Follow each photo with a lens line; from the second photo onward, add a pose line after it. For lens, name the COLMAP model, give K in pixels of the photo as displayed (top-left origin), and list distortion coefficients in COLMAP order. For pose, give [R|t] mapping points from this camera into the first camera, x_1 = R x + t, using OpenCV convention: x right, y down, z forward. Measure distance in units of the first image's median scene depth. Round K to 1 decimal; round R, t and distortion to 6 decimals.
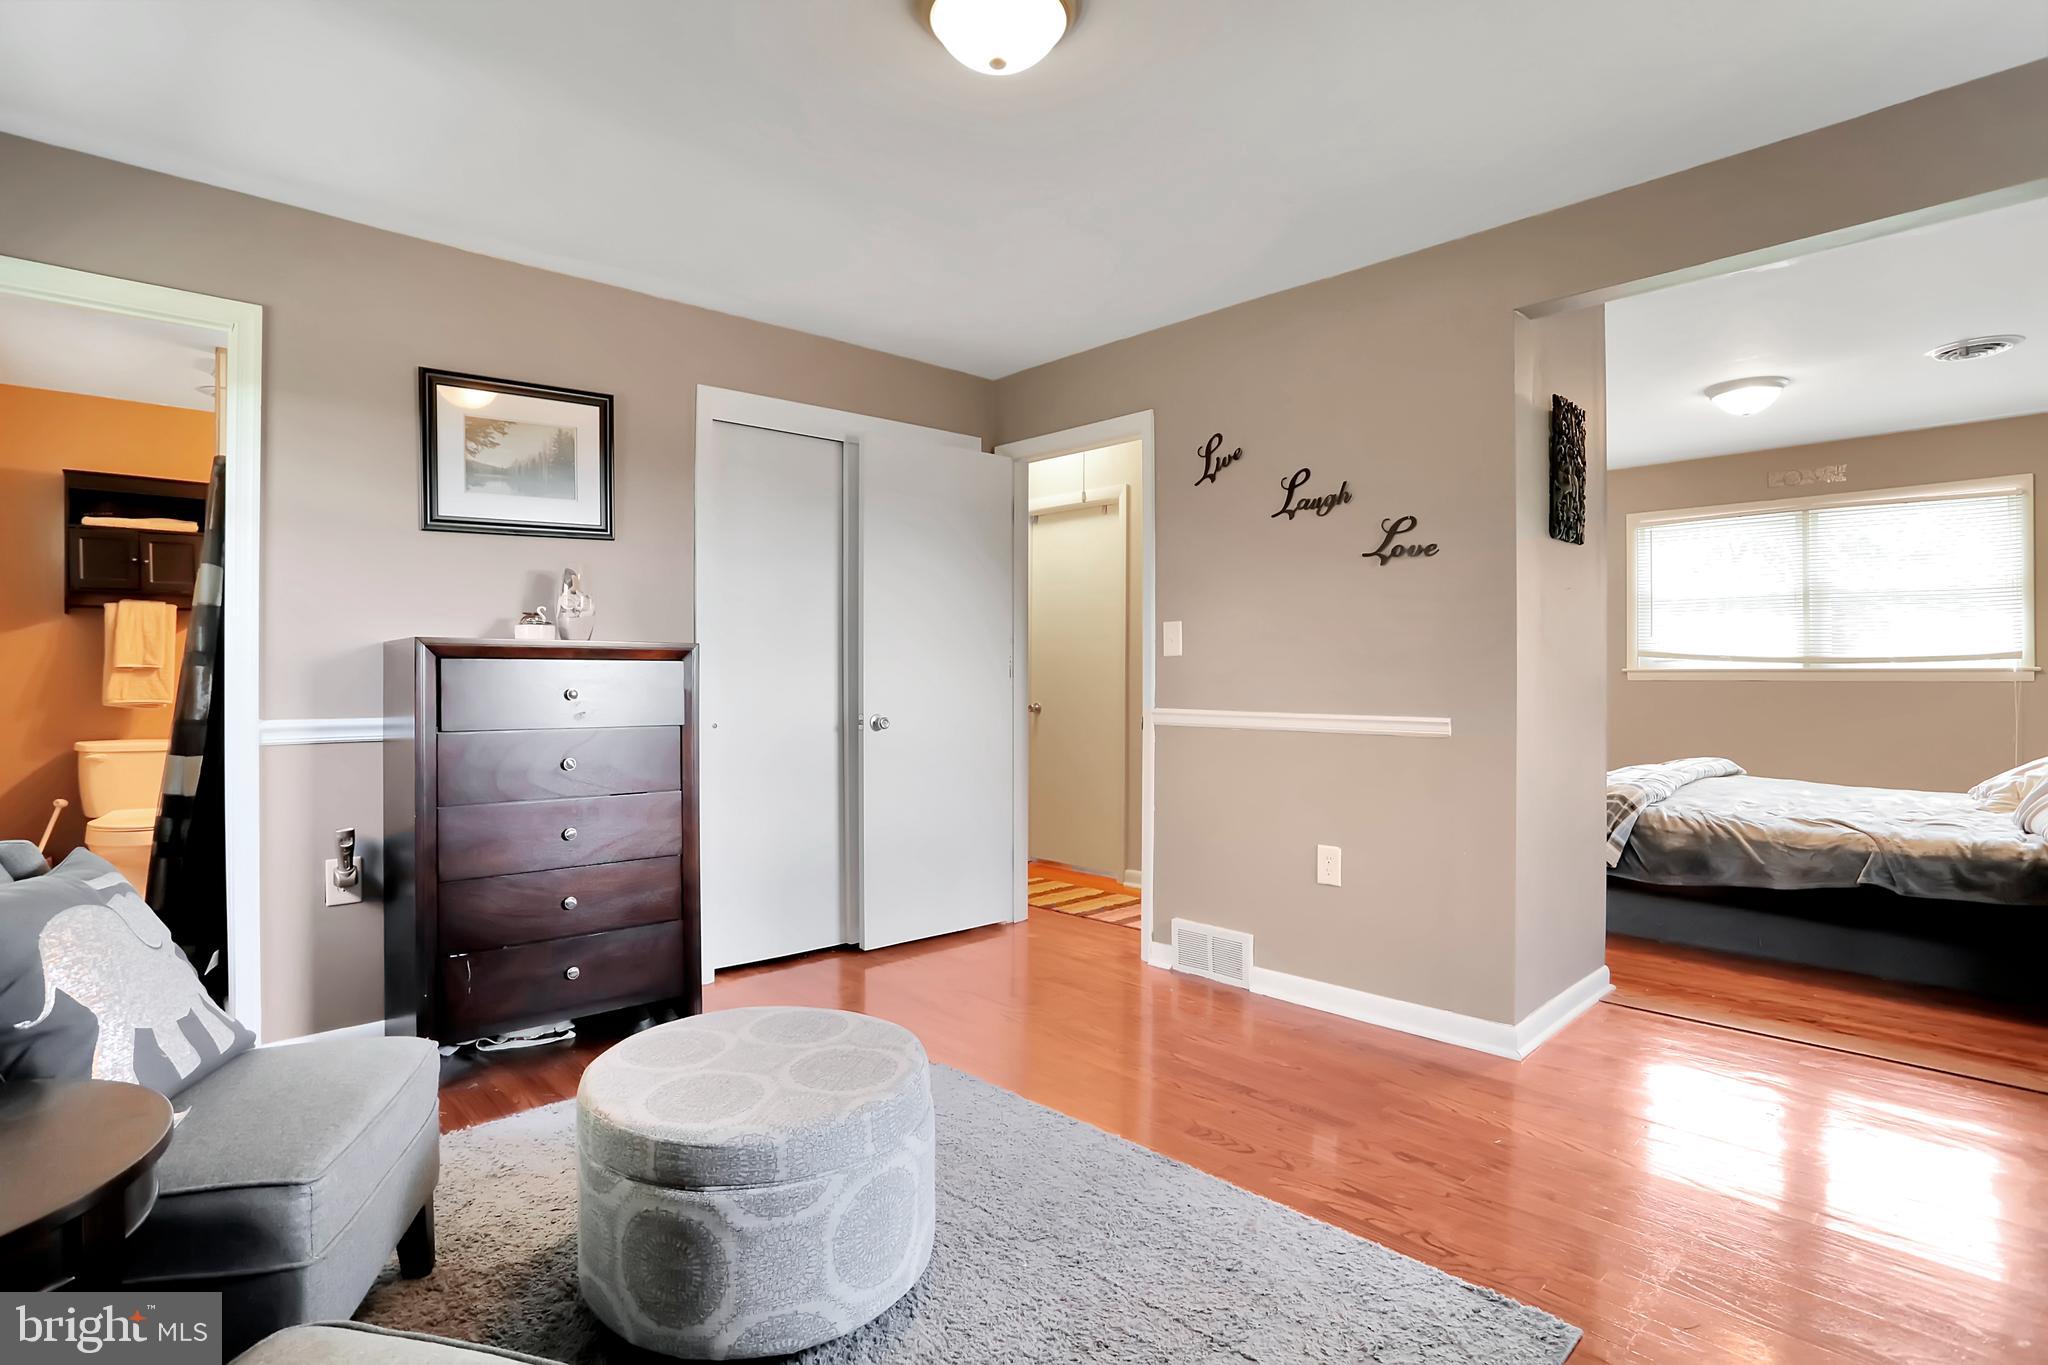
lens RADIAL K [[1059.2, 0, 1027.6], [0, 1059.2, 673.6], [0, 0, 1]] dist [-0.072600, 0.035157]
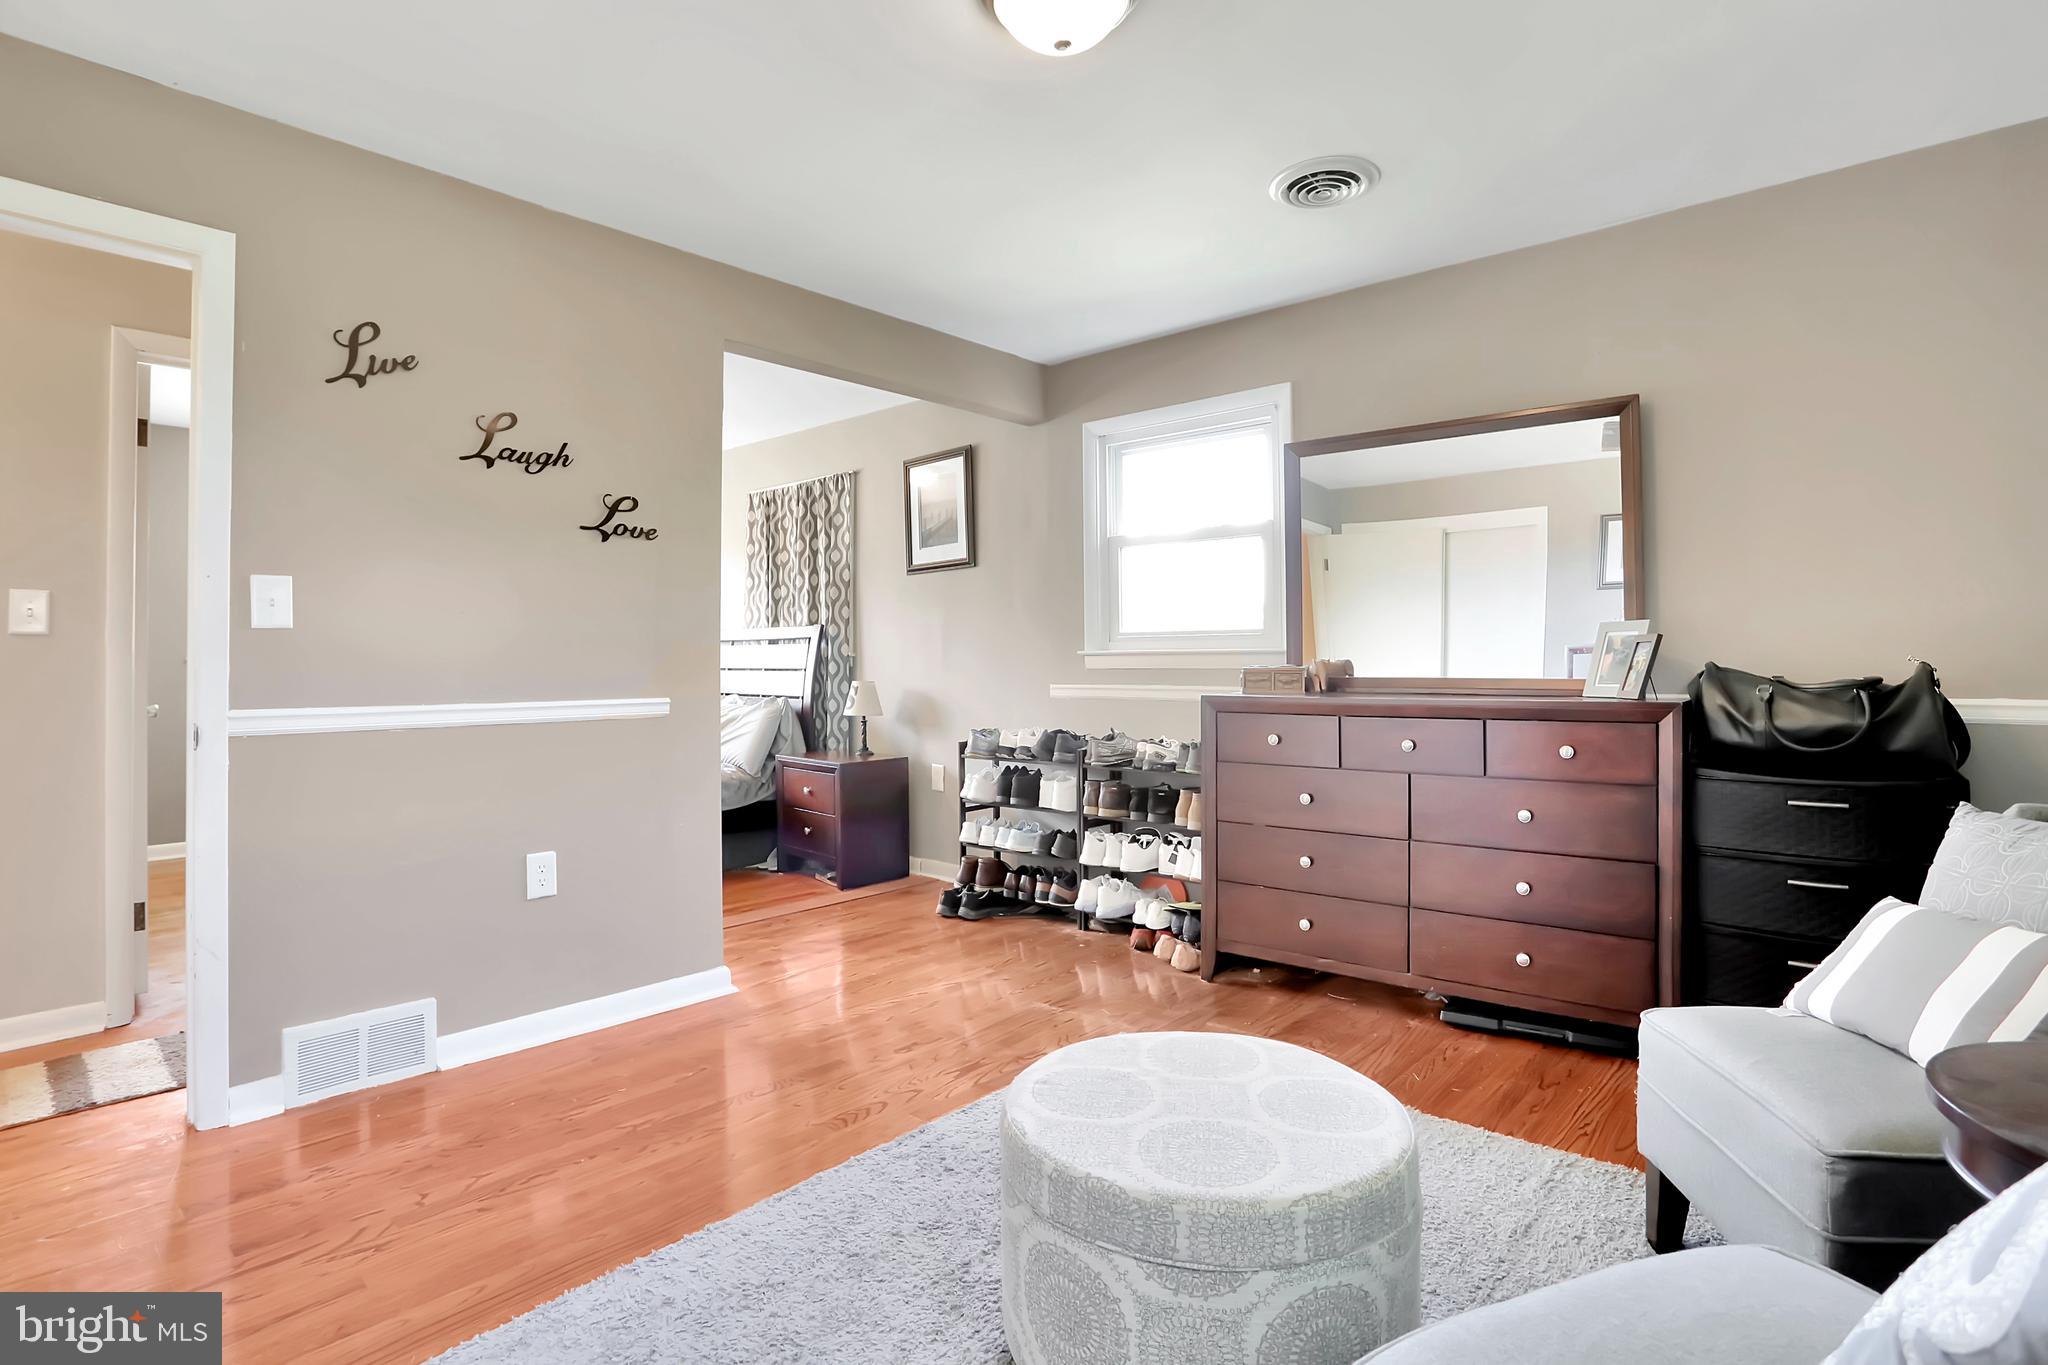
lens RADIAL K [[1011.6, 0, 1035.6], [0, 1011.6, 642.3], [0, 0, 1]] dist [-0.066705, 0.028694]
pose [[-0.098961, 0.023059, 0.994824, -0.585906], [0.010859, 0.999697, -0.022091, 0.012314], [-0.995032, 0.008617, -0.099181, 0.679789]]
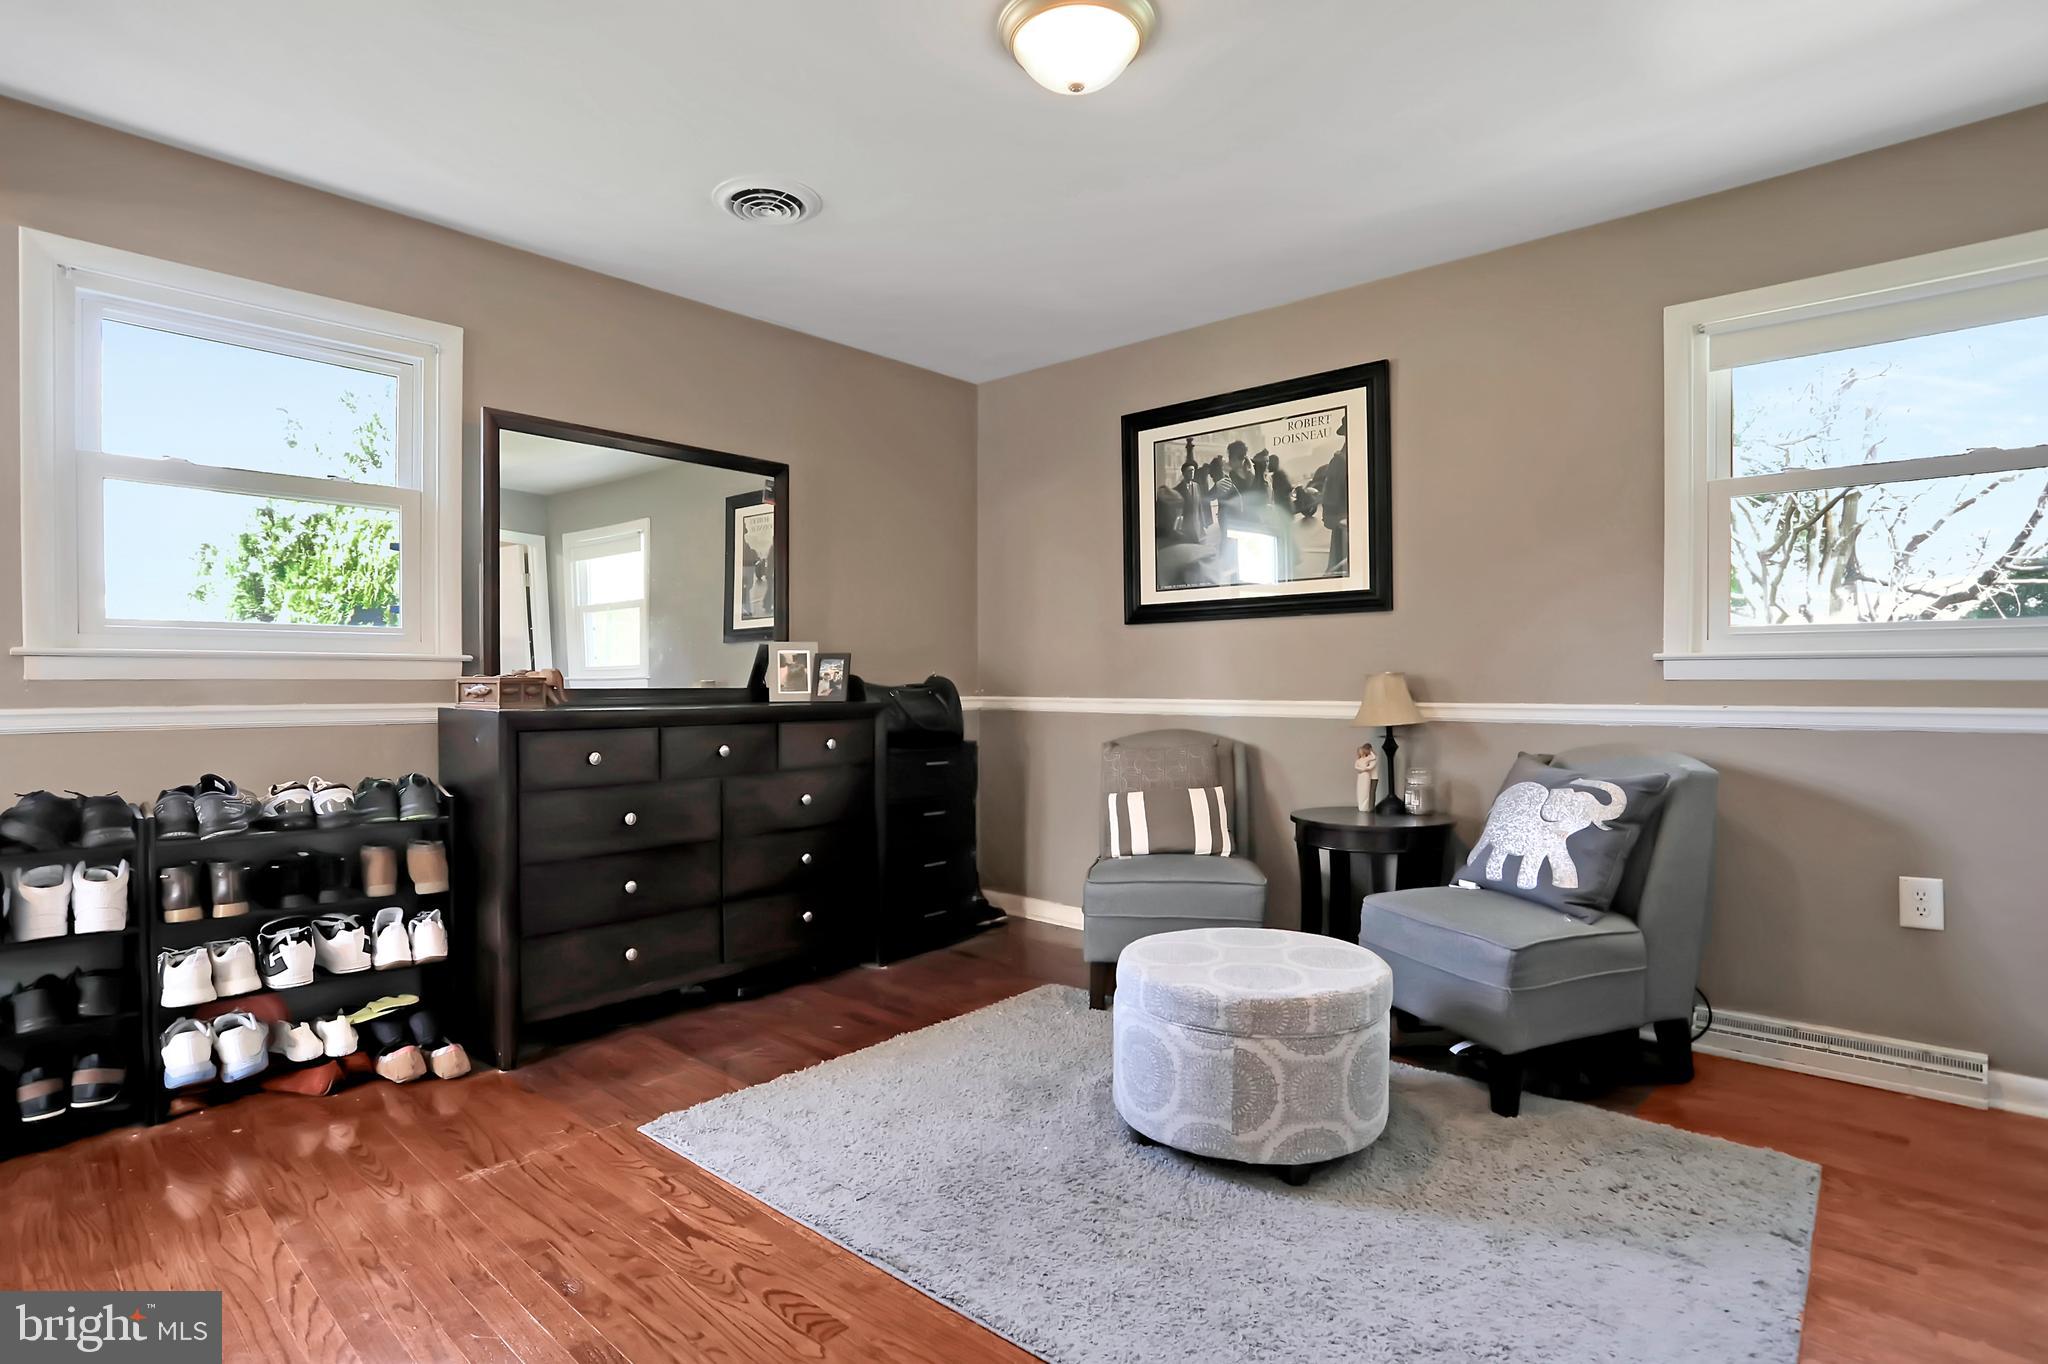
lens RADIAL K [[1012.6, 0, 1020.6], [0, 1012.6, 675.7], [0, 0, 1]] dist [-0.065102, 0.029154]
pose [[-0.997554, 0.000641, -0.069902, 0.061999], [0.000332, 0.999990, 0.004437, 0.013409], [0.069904, 0.004403, -0.997544, 1.232230]]
